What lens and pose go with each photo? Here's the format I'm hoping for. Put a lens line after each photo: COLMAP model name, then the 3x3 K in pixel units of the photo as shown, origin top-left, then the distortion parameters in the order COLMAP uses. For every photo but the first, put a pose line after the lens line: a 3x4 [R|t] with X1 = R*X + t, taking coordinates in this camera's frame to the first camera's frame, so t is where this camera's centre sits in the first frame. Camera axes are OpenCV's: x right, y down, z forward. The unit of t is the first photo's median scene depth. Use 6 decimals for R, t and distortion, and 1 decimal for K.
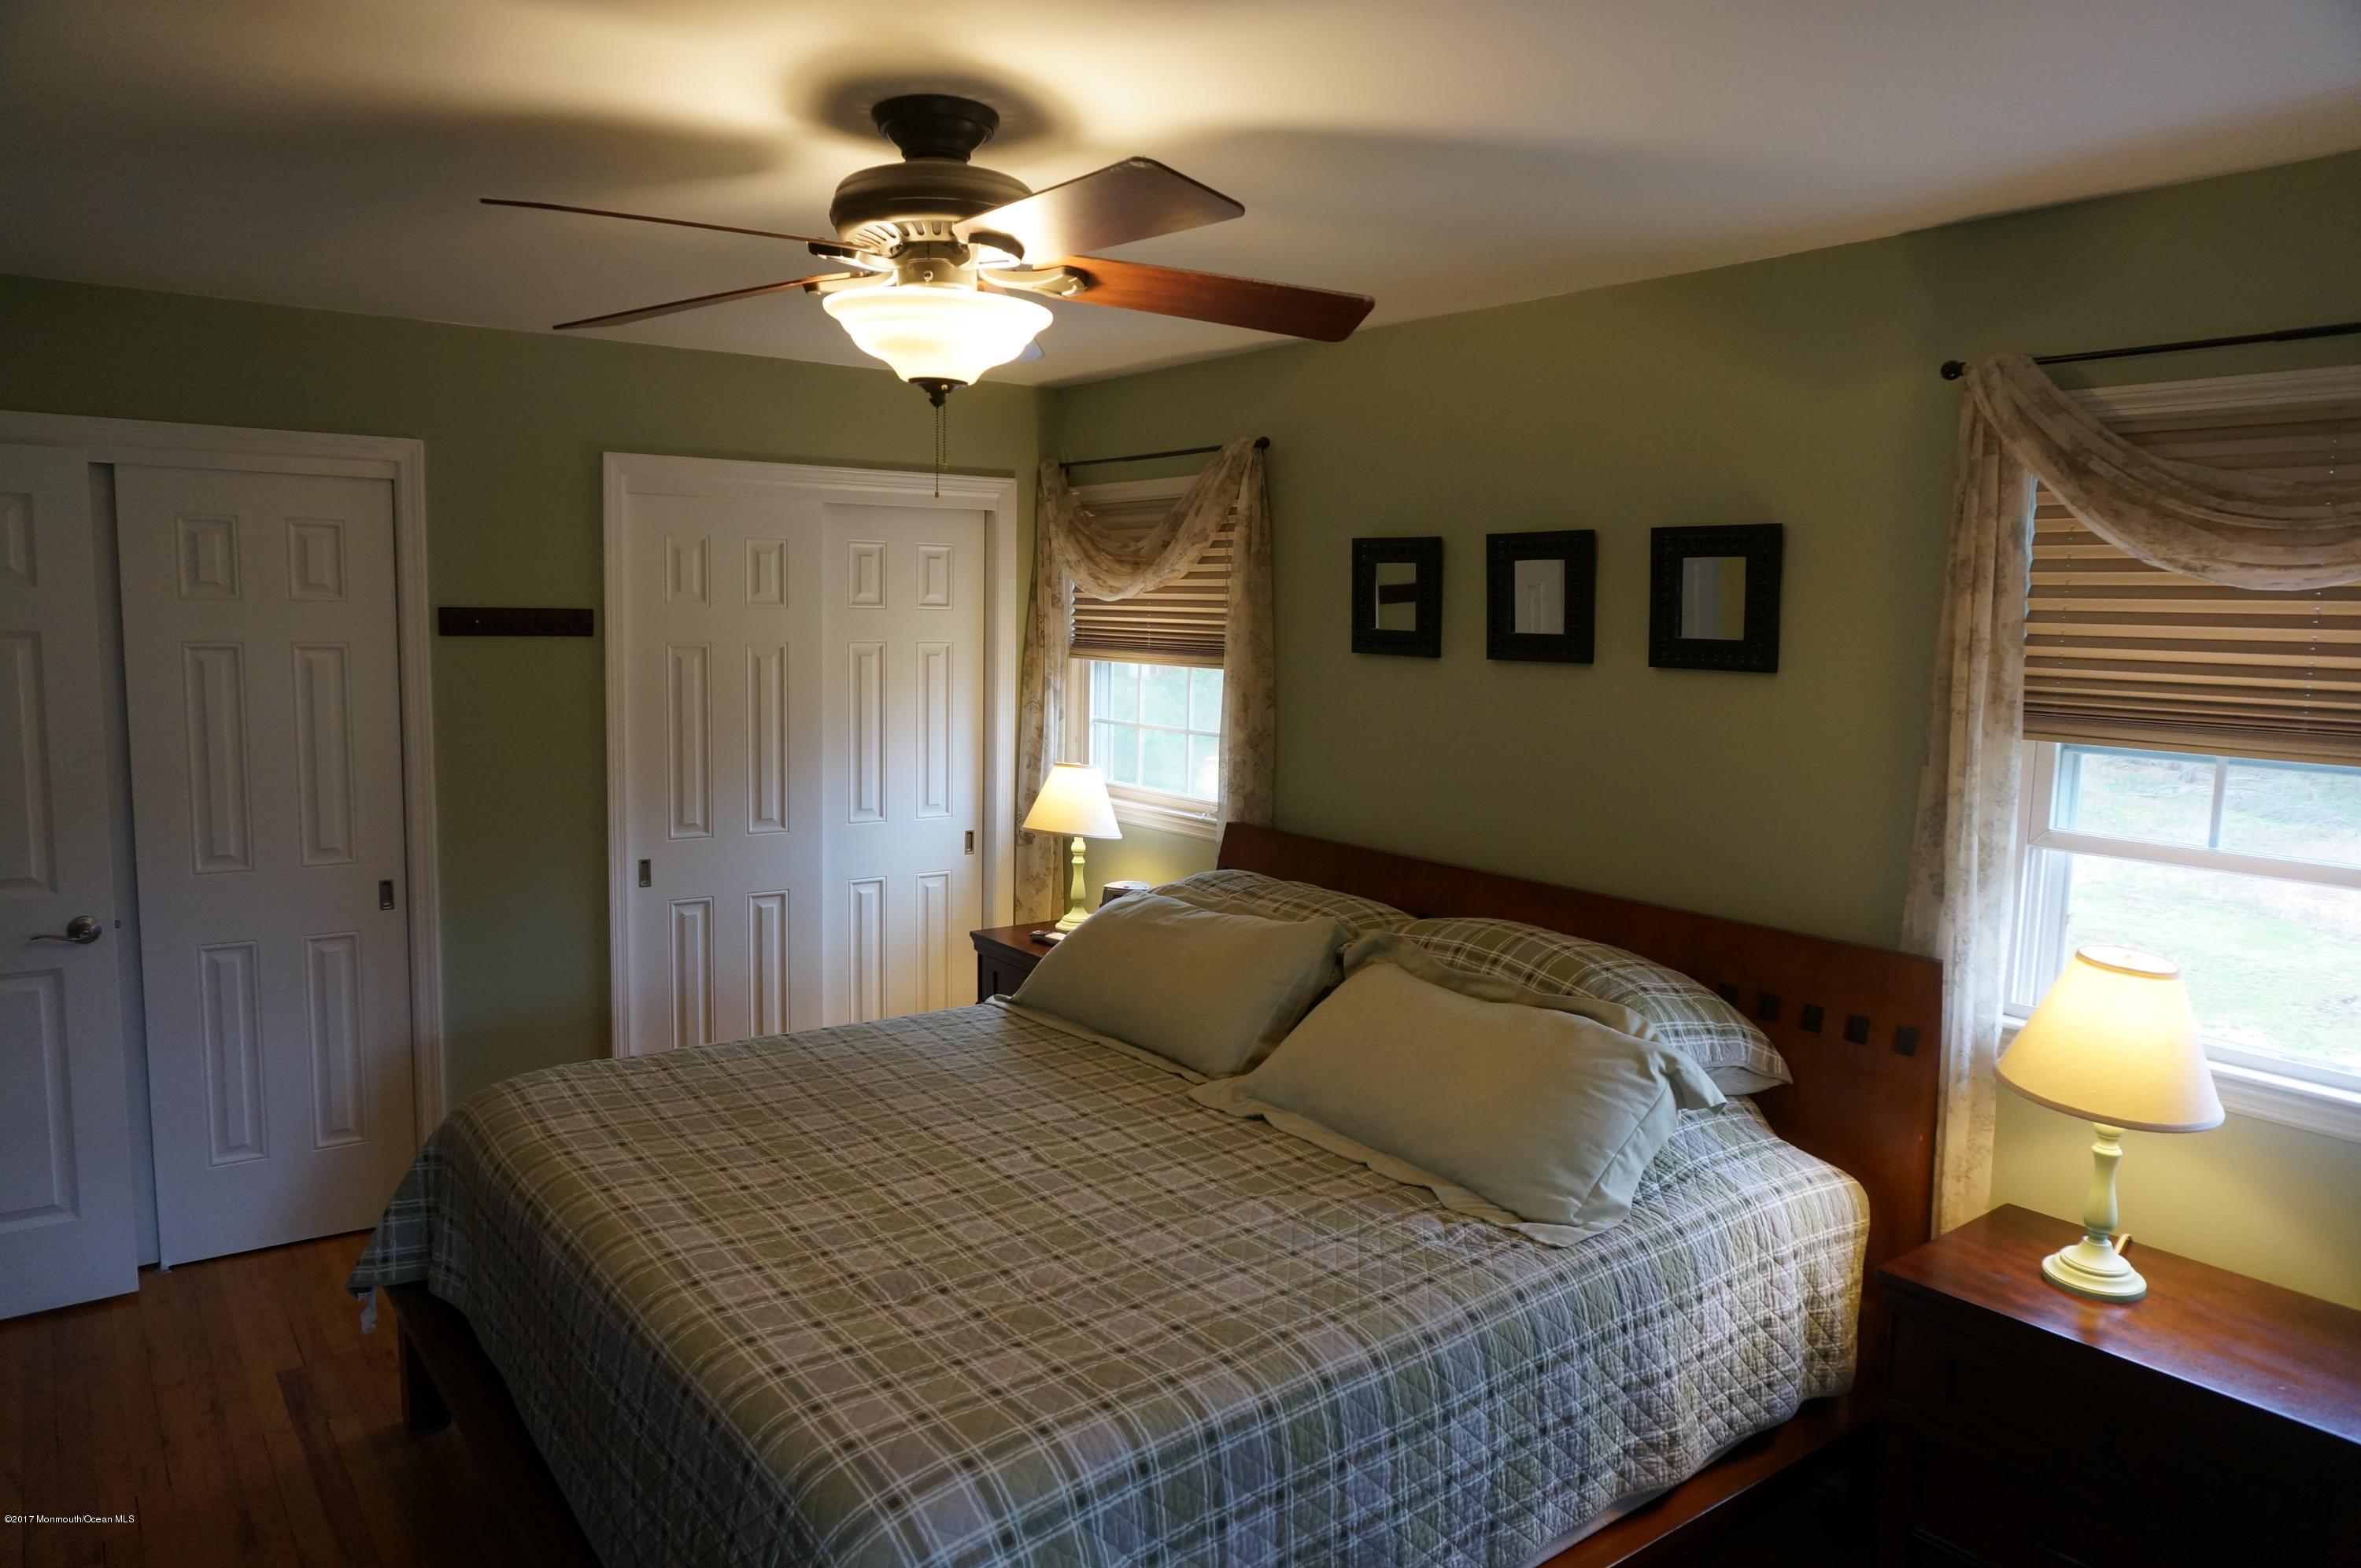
lens RADIAL K [[1556.1, 0, 1173.0], [0, 1556.1, 792.6], [0, 0, 1]] dist [-0.029668, -0.001207]
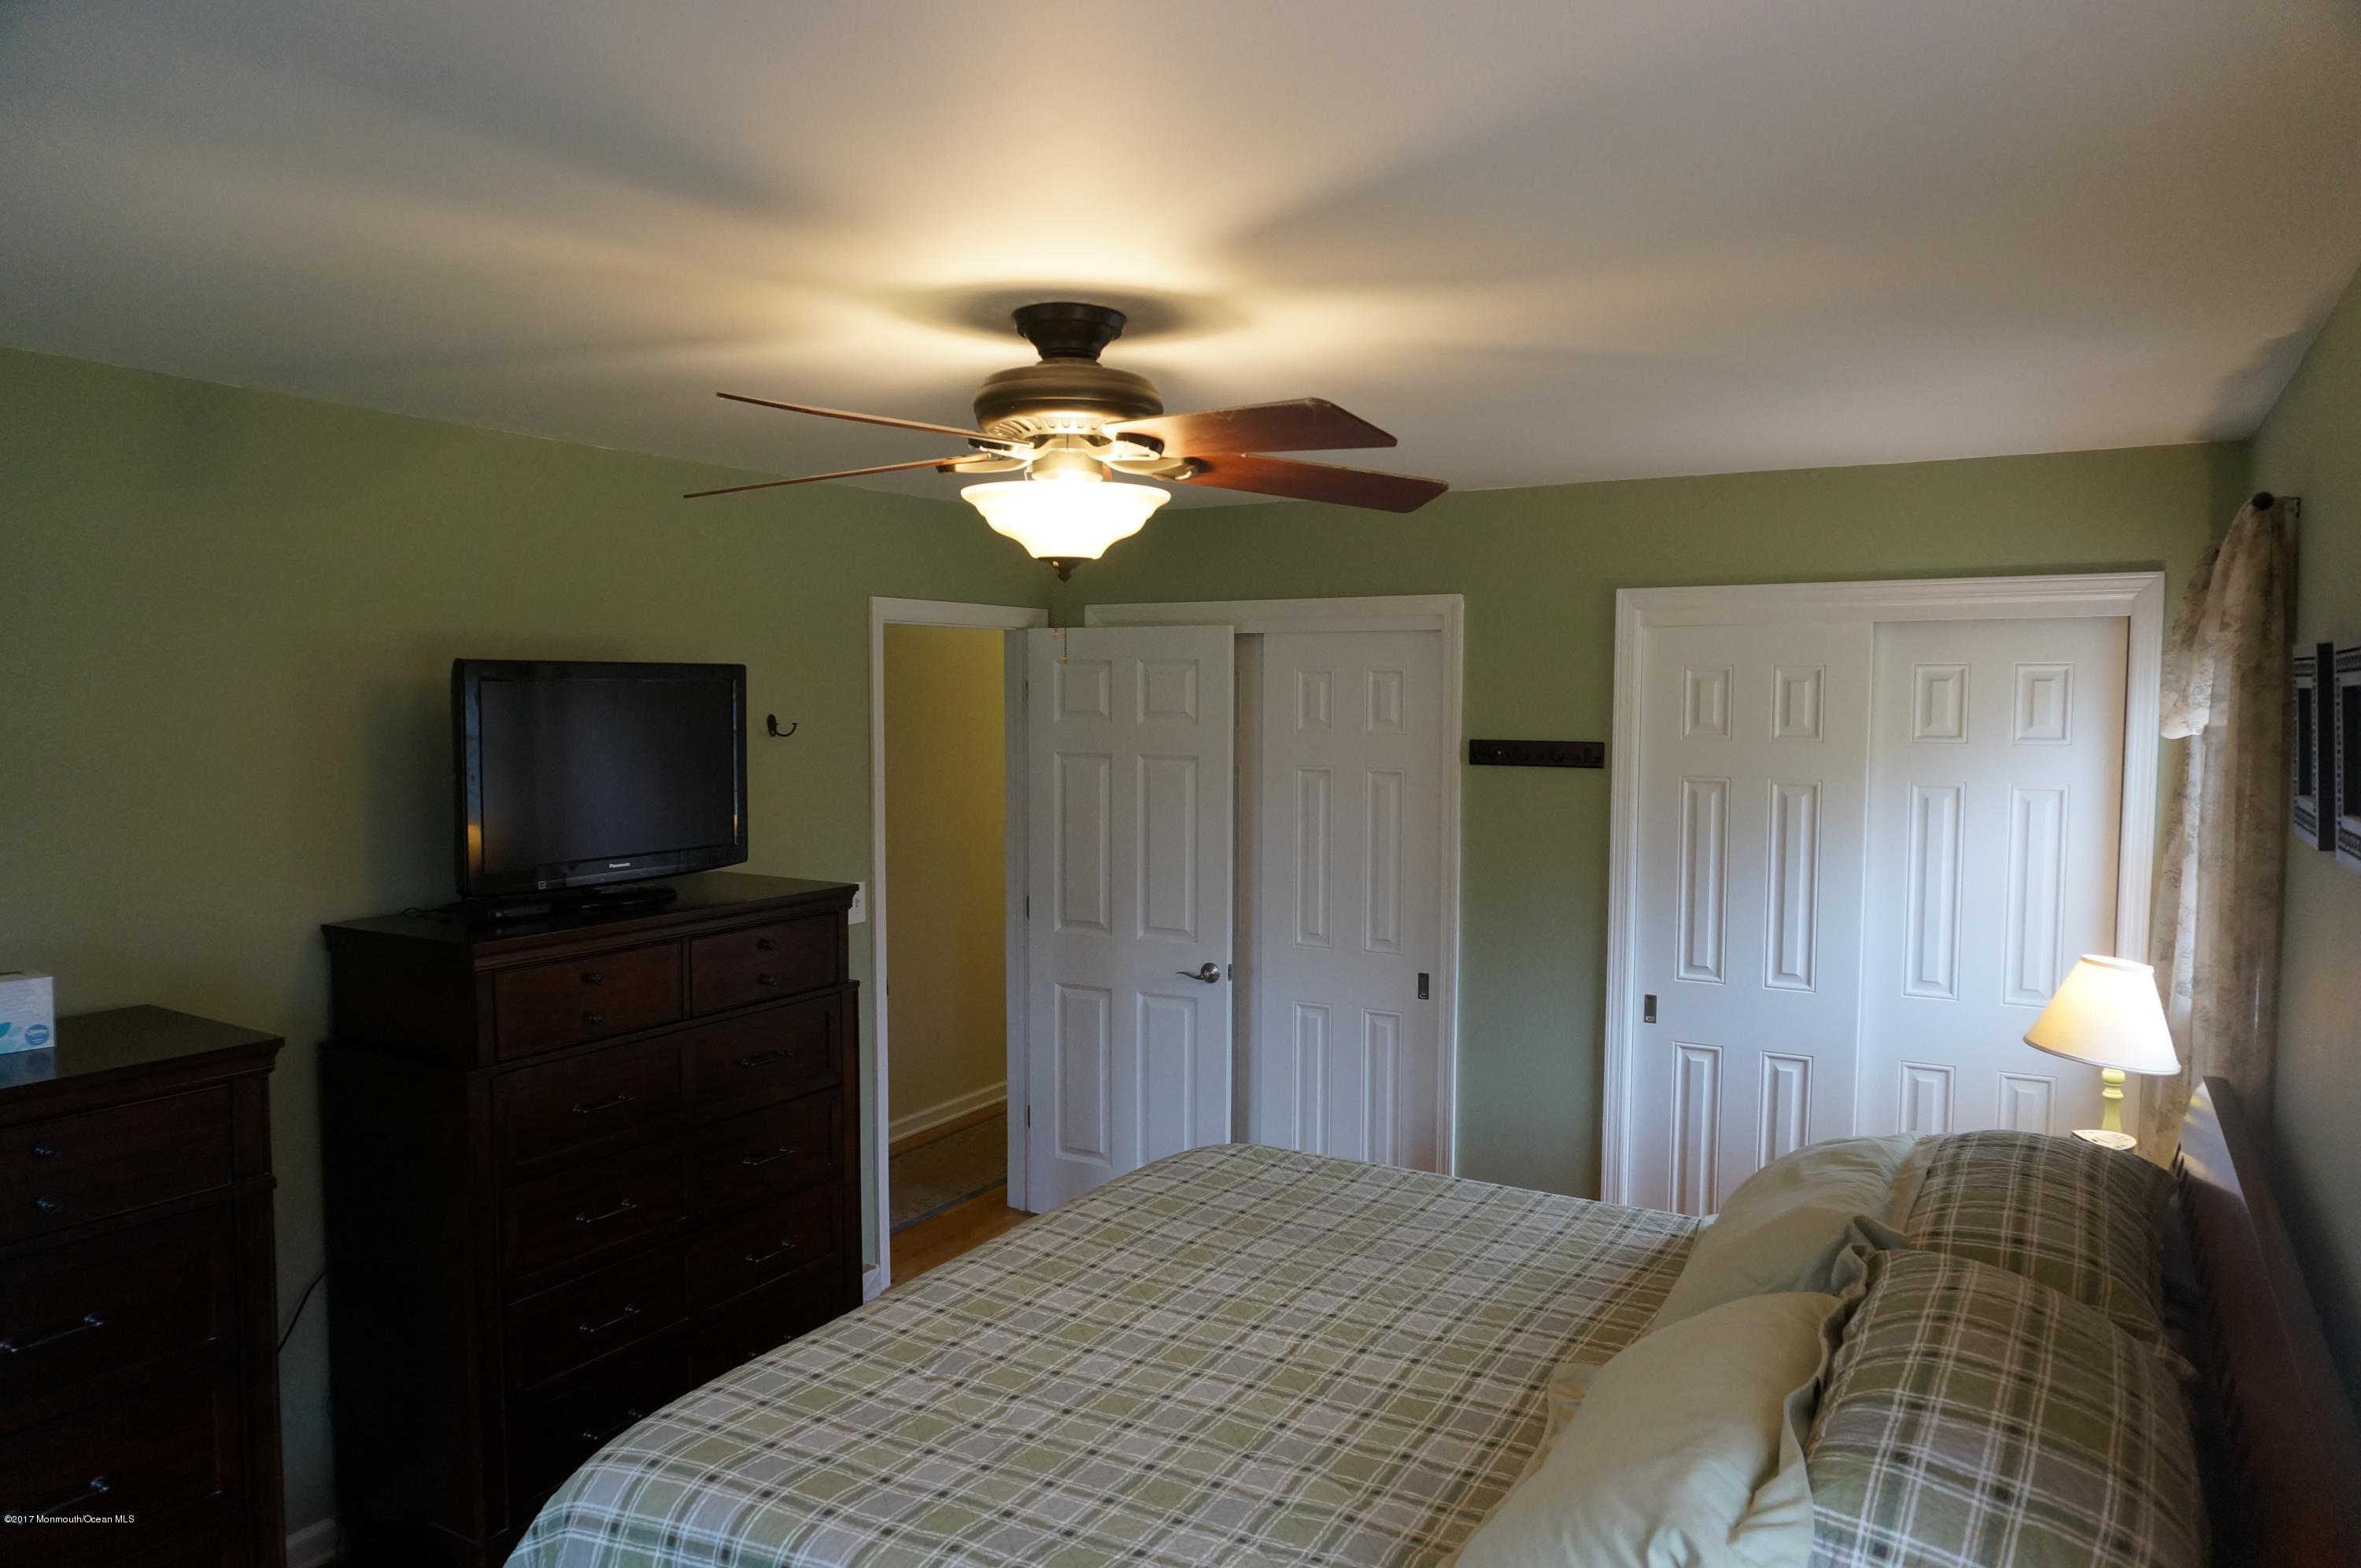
lens RADIAL K [[1556.1, 0, 1170.8], [0, 1556.1, 771.0], [0, 0, 1]] dist [-0.029668, -0.001207]
pose [[0.404103, 0.028912, -0.914256, 0.609055], [-0.101968, 0.994695, -0.013614, -0.075613], [0.909012, 0.098726, 0.404908, 0.436802]]
